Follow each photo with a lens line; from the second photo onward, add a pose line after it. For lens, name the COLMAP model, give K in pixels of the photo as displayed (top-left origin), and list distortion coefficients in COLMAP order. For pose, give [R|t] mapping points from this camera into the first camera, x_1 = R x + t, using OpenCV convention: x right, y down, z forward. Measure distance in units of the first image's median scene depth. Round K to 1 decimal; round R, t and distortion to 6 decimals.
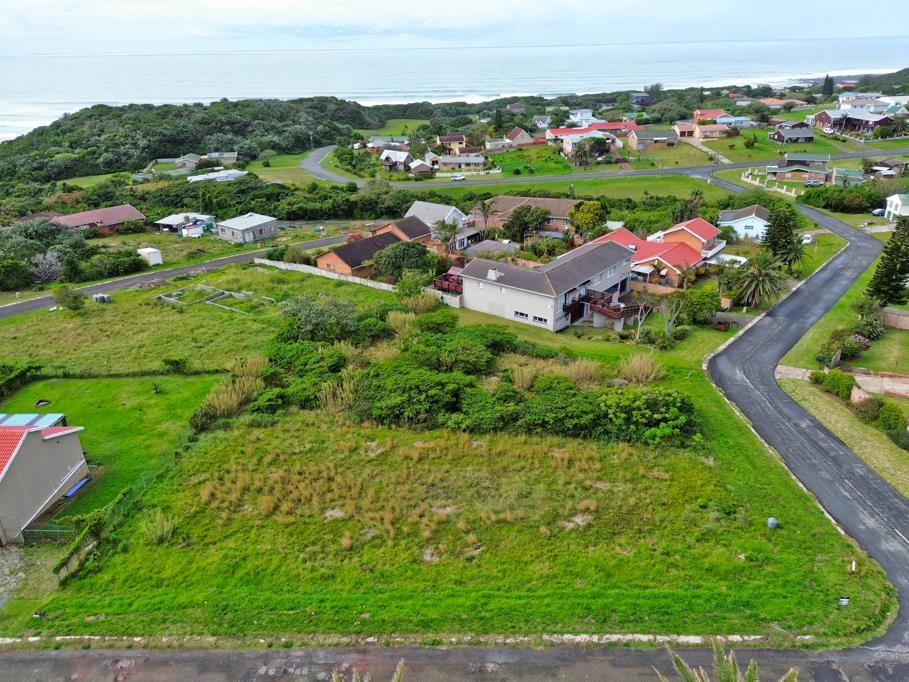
lens RADIAL K [[658.5, 0, 454.5], [0, 658.5, 341.0], [0, 0, 1]] dist [0.073897, -0.072929]
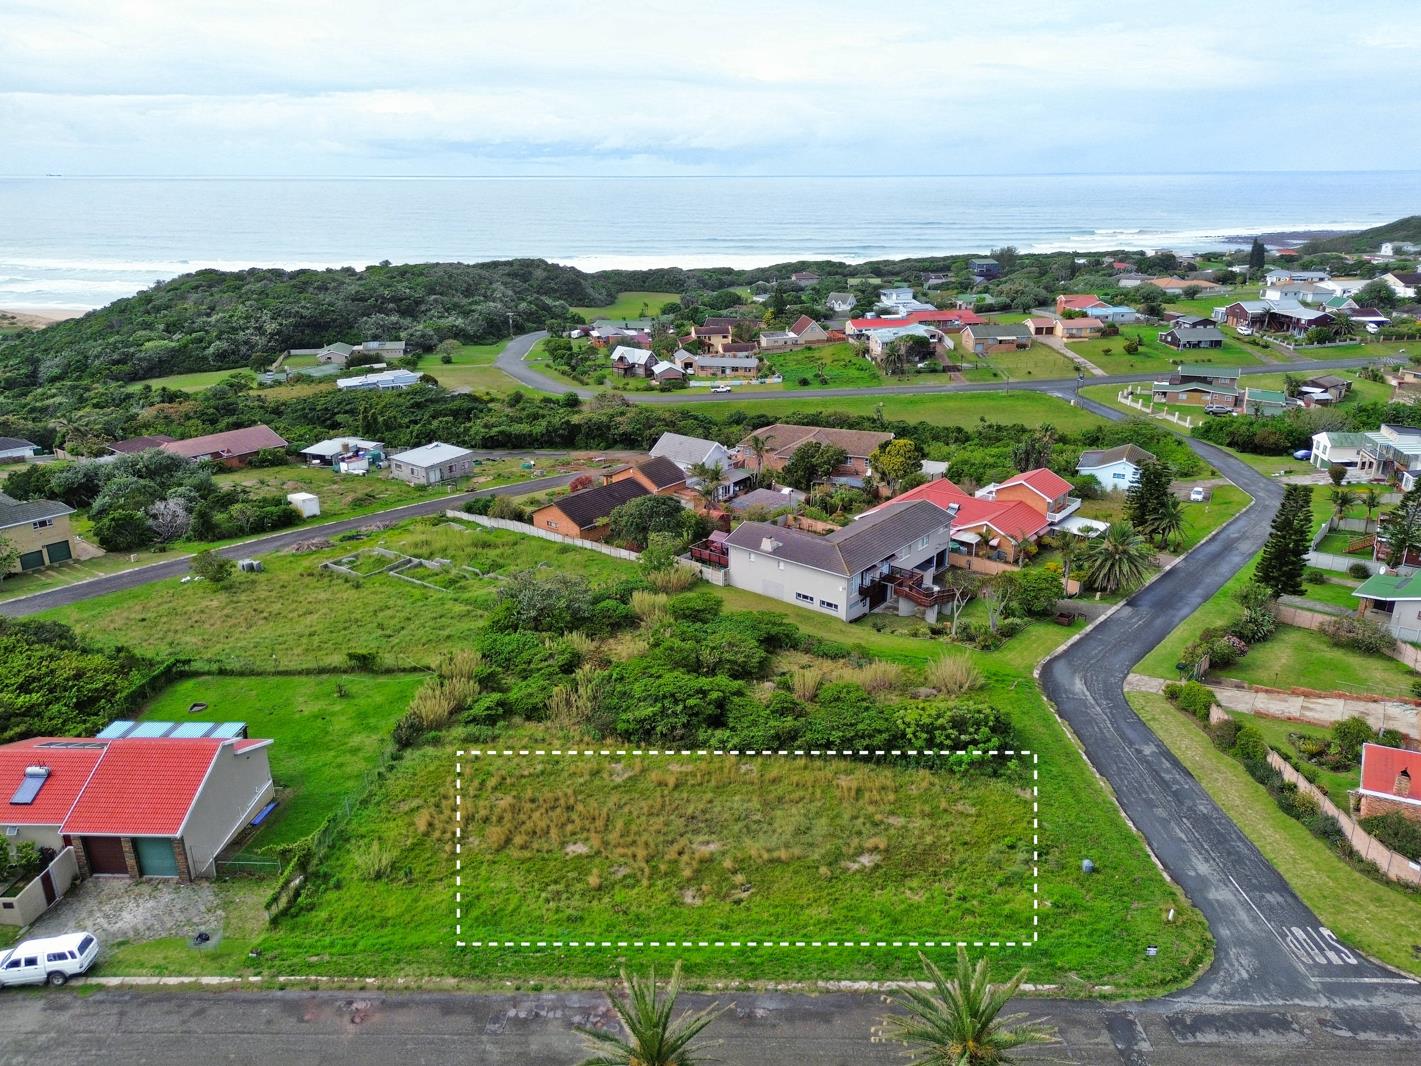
lens RADIAL K [[1012.4, 0, 710.5], [0, 1012.4, 533.0], [0, 0, 1]] dist [0.076763, -0.077411]
pose [[0.999866, 0.016355, 0.000782, -0.010204], [-0.016250, 0.997031, -0.075269, -0.024850], [-0.002011, 0.075246, 0.997163, -0.178043]]
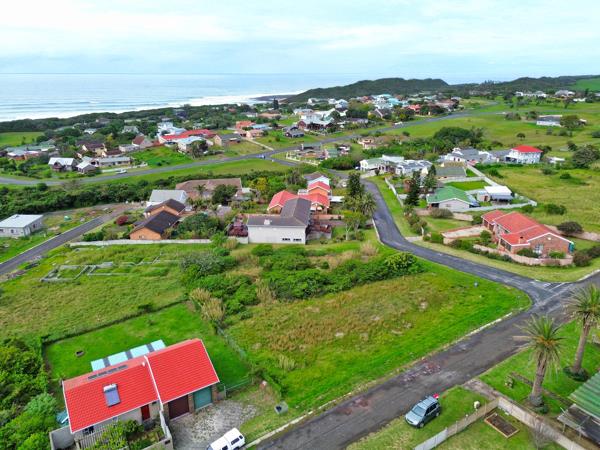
lens RADIAL K [[434.7, 0, 300.0], [0, 434.7, 225.0], [0, 0, 1]] dist [0.073897, -0.072929]
pose [[0.822713, -0.172234, 0.541737, -0.543464], [0.217898, 0.975752, -0.020693, -0.046573], [-0.525037, 0.135068, 0.840293, -0.094002]]
